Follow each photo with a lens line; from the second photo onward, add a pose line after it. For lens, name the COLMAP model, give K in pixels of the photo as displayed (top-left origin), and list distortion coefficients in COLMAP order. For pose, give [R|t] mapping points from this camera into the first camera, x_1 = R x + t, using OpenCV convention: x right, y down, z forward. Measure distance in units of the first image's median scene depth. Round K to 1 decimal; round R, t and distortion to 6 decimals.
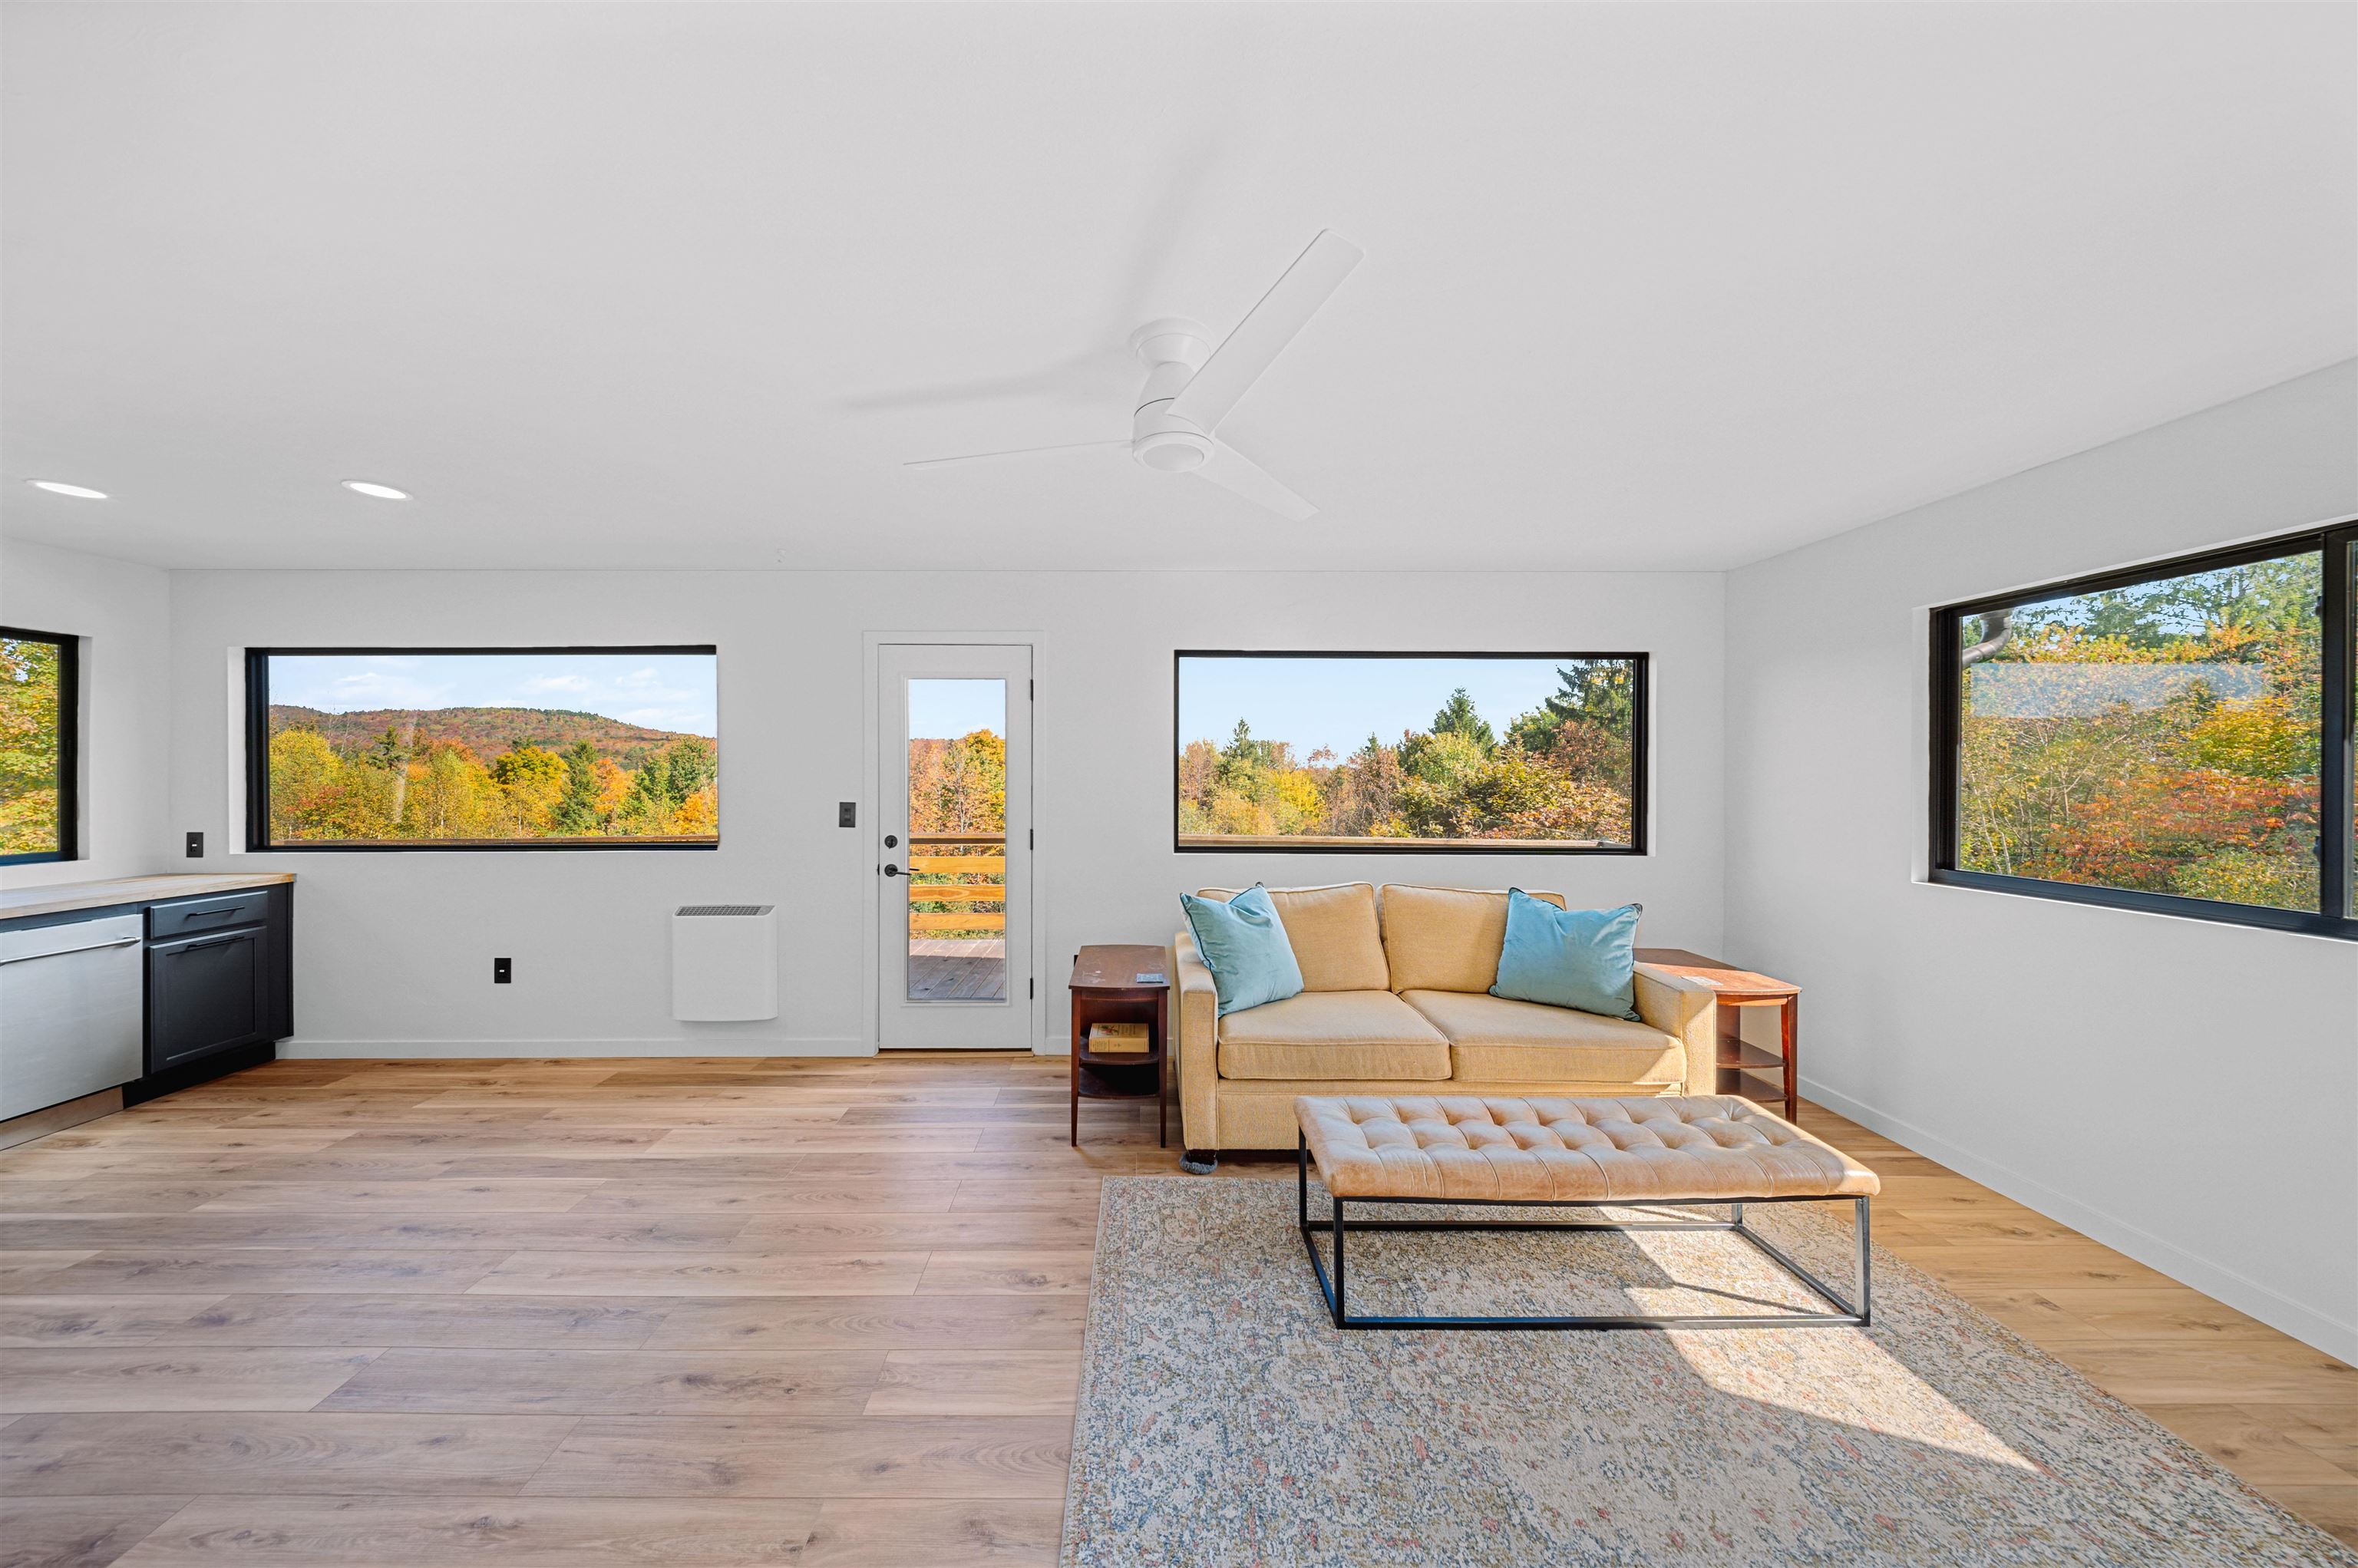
lens RADIAL K [[674.5, 0, 1163.4], [0, 674.5, 768.5], [0, 0, 1]] dist [0.000844, 0.000002]
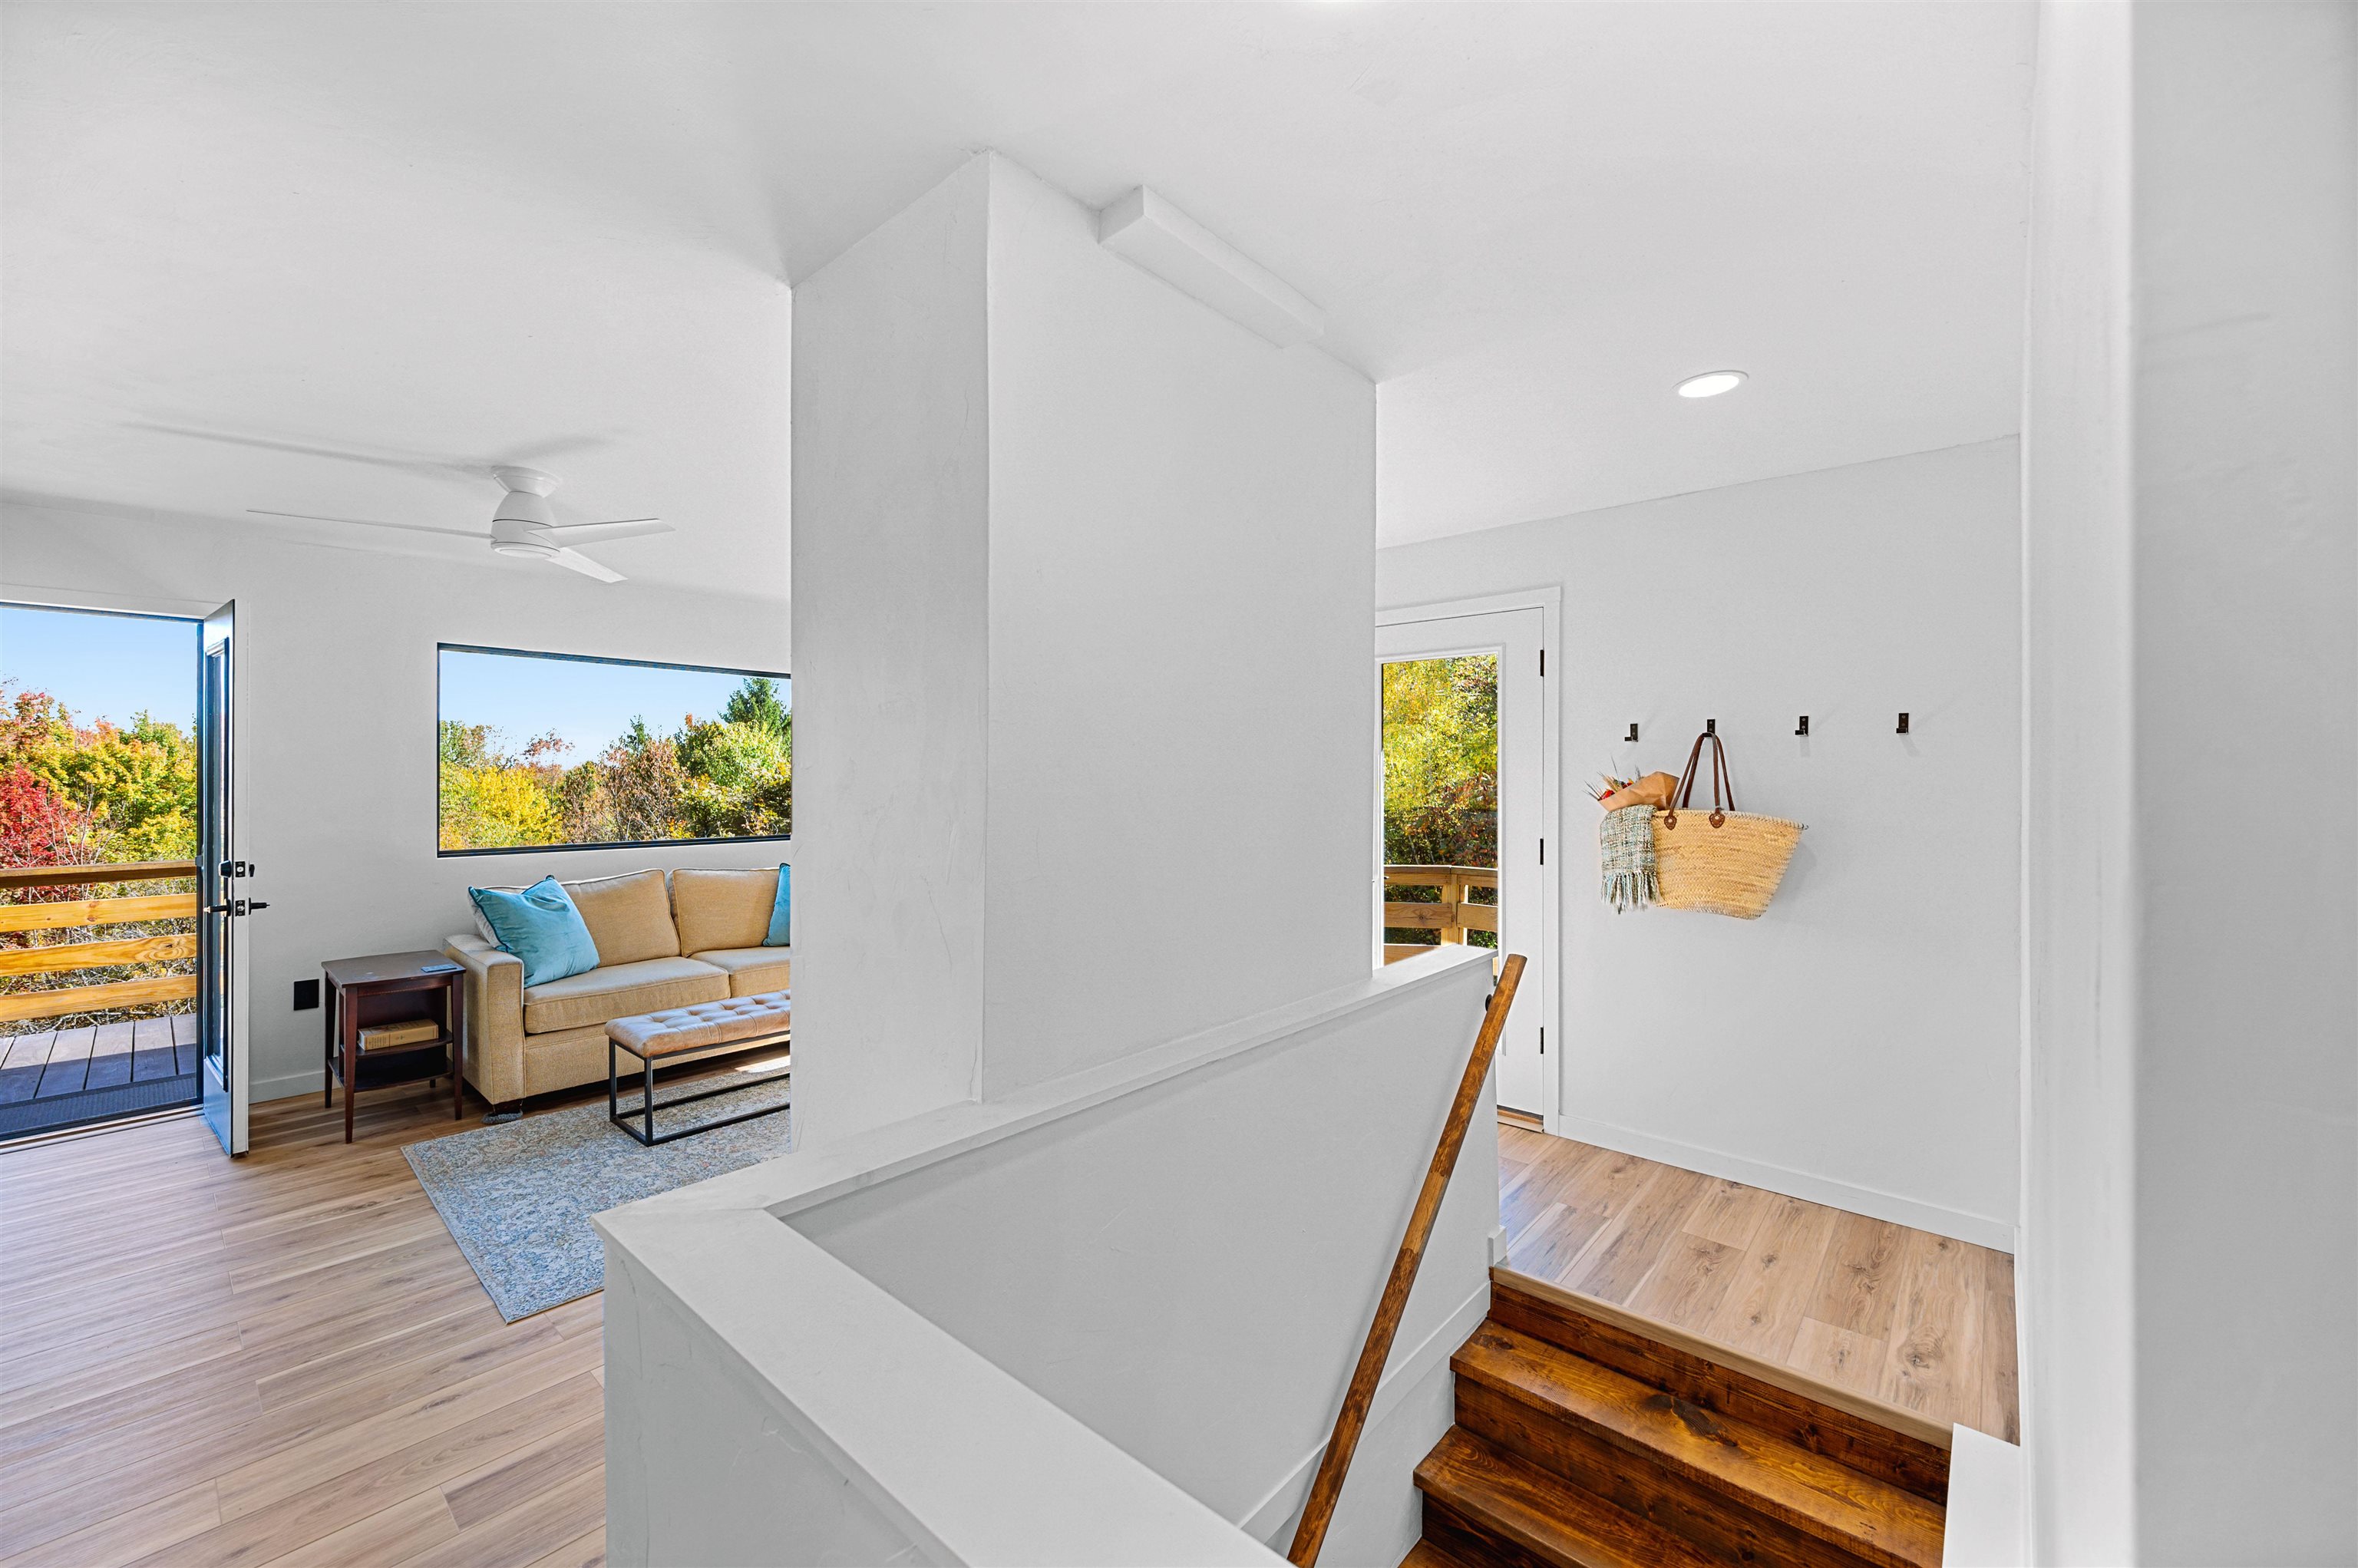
lens RADIAL K [[951.0, 0, 1177.8], [0, 951.0, 766.9], [0, 0, 1]] dist [-0.000697, -0.000135]
pose [[0.680139, 0.003212, 0.733076, -0.315521], [-0.003357, 0.999994, -0.001267, -0.005997], [-0.733075, -0.001599, 0.680146, -0.831025]]
